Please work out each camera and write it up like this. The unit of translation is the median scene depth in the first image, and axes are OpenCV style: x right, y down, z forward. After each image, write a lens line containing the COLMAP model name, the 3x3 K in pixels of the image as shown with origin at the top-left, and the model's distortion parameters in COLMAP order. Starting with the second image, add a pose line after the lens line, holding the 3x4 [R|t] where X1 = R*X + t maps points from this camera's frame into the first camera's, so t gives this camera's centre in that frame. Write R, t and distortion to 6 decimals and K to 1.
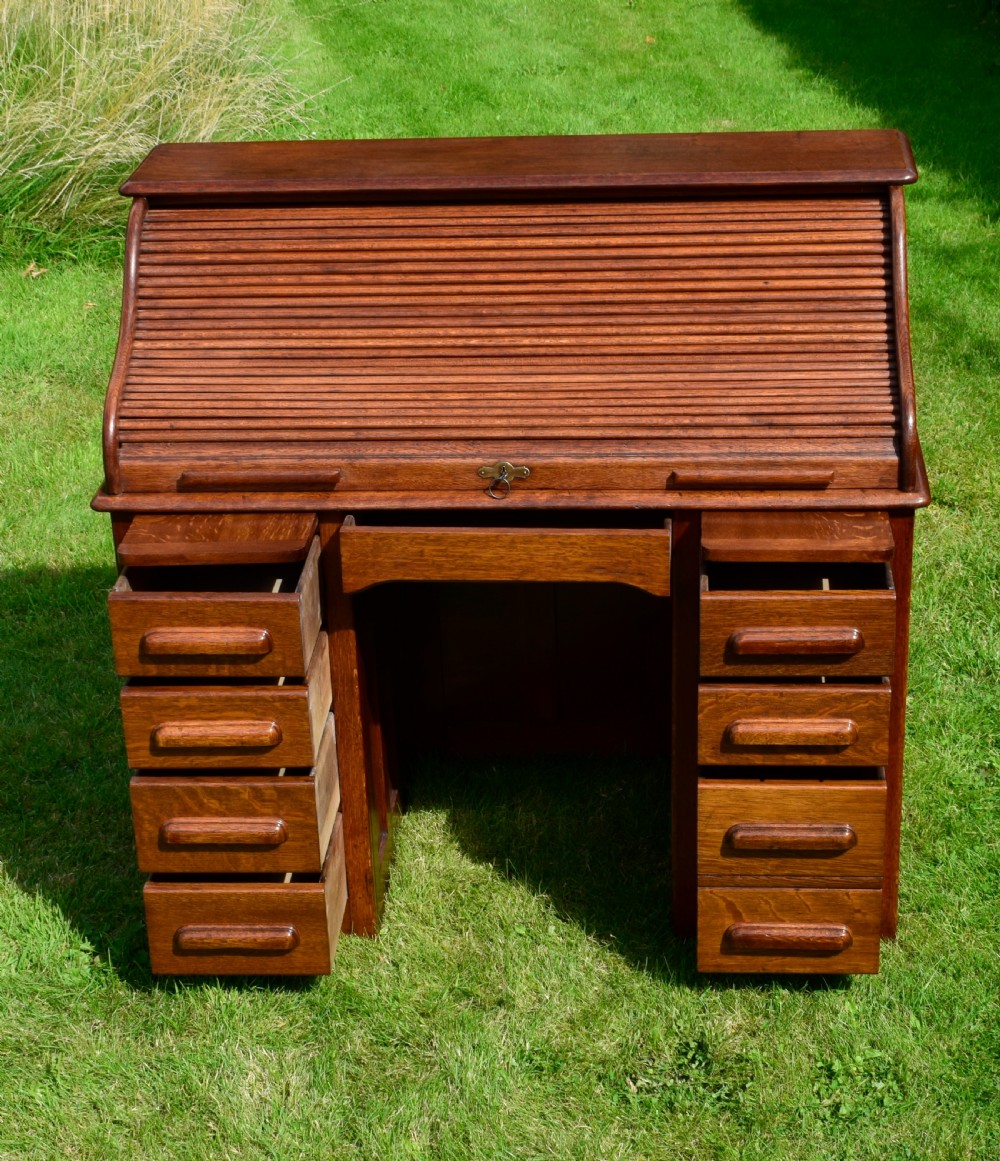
lens RADIAL K [[2473.5, 0, 511.4], [0, 2473.5, 628.0], [0, 0, 1]] dist [-0.047289, 0.000000]
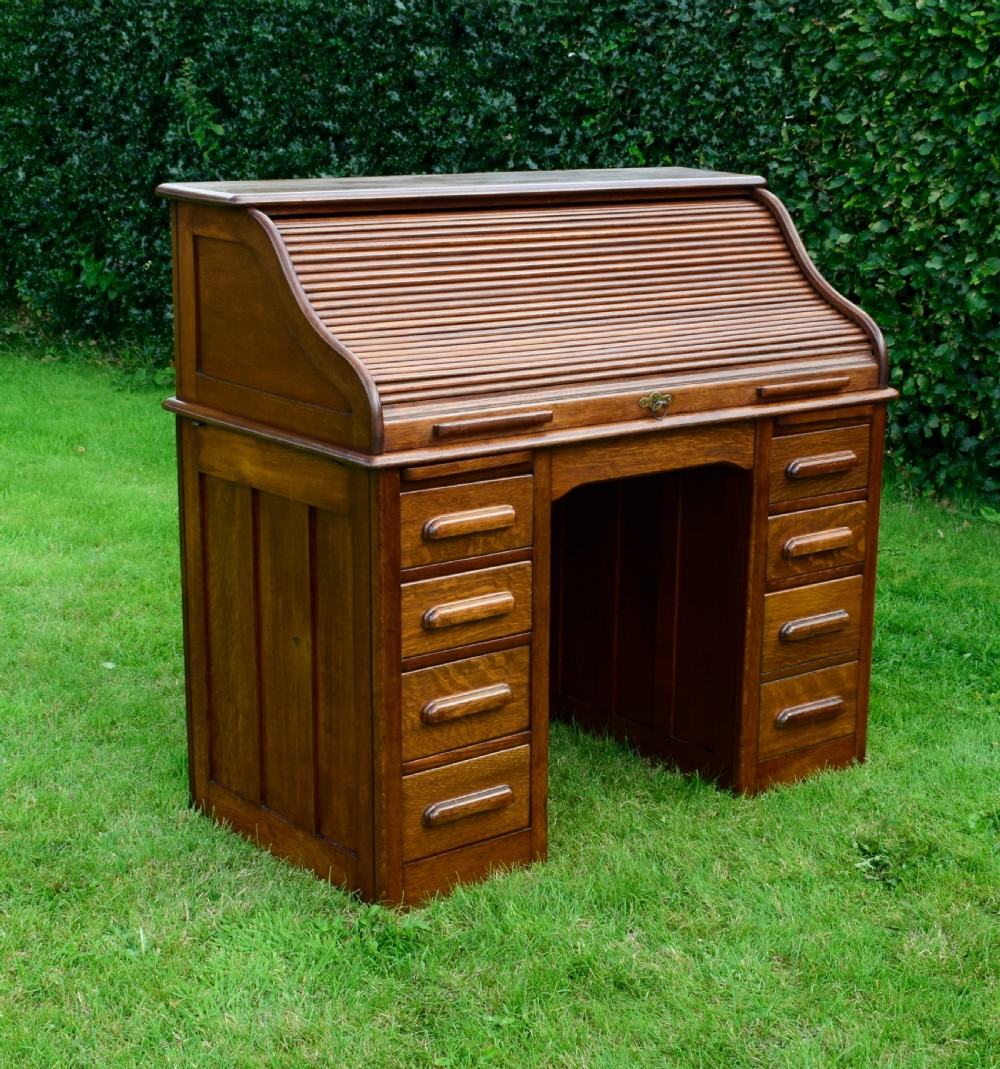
lens RADIAL K [[2039.7, 0, 589.7], [0, 2039.7, 556.0], [0, 0, 1]] dist [-0.004055, 0.000000]
pose [[0.714175, -0.121371, 0.689364, -0.702726], [0.251767, 0.963482, -0.091196, 0.089054], [-0.653121, 0.238689, 0.718652, 0.333828]]
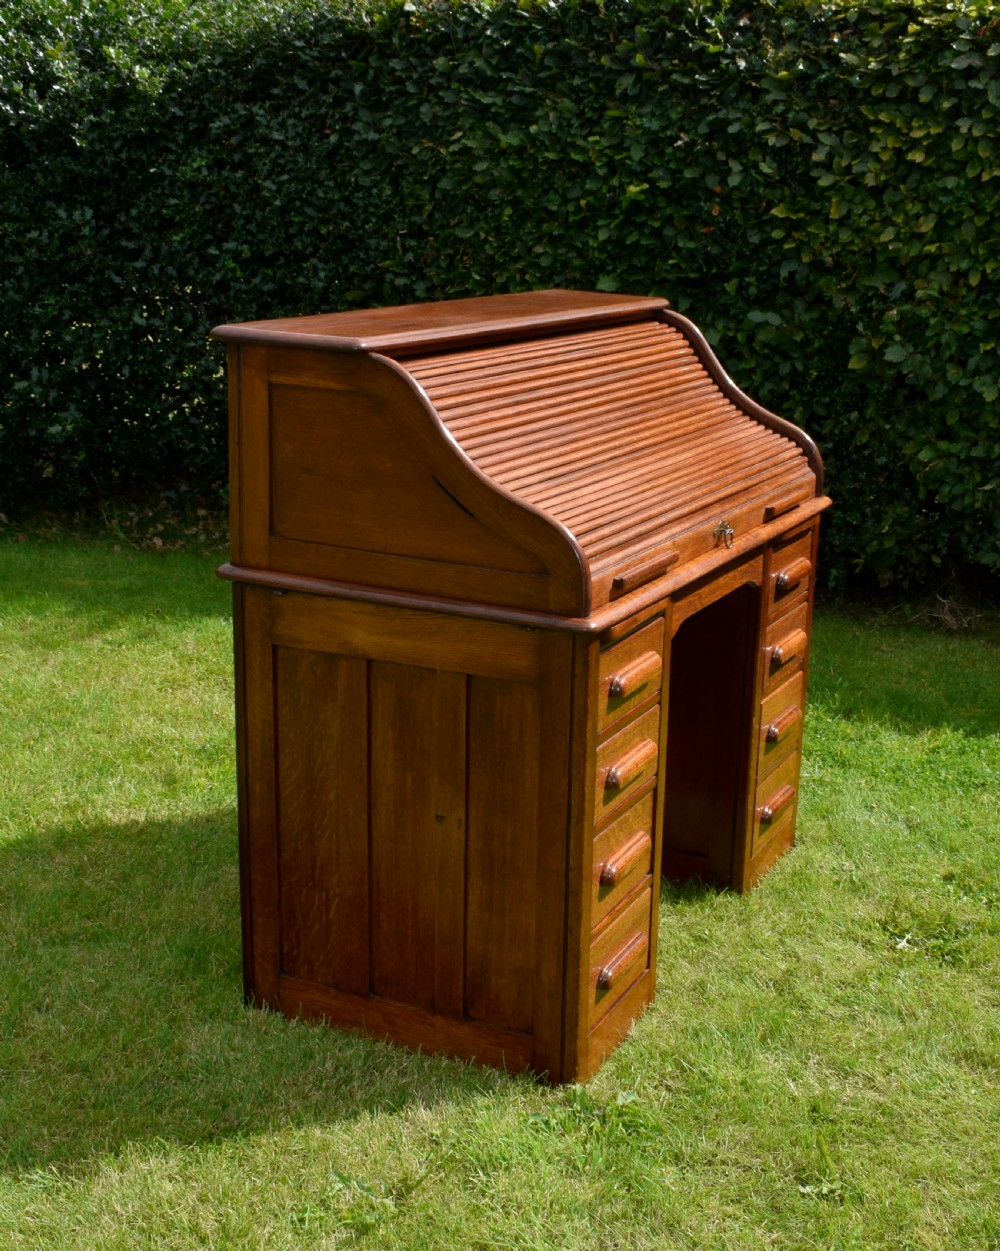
lens RADIAL K [[1703.9, 0, 543.9], [0, 1703.9, 654.4], [0, 0, 1]] dist [-0.024947, 0.000000]
pose [[0.362671, -0.206826, 0.908677, -0.786110], [0.350342, 0.933795, 0.072715, -0.095655], [-0.863557, 0.291976, 0.411120, 0.748497]]
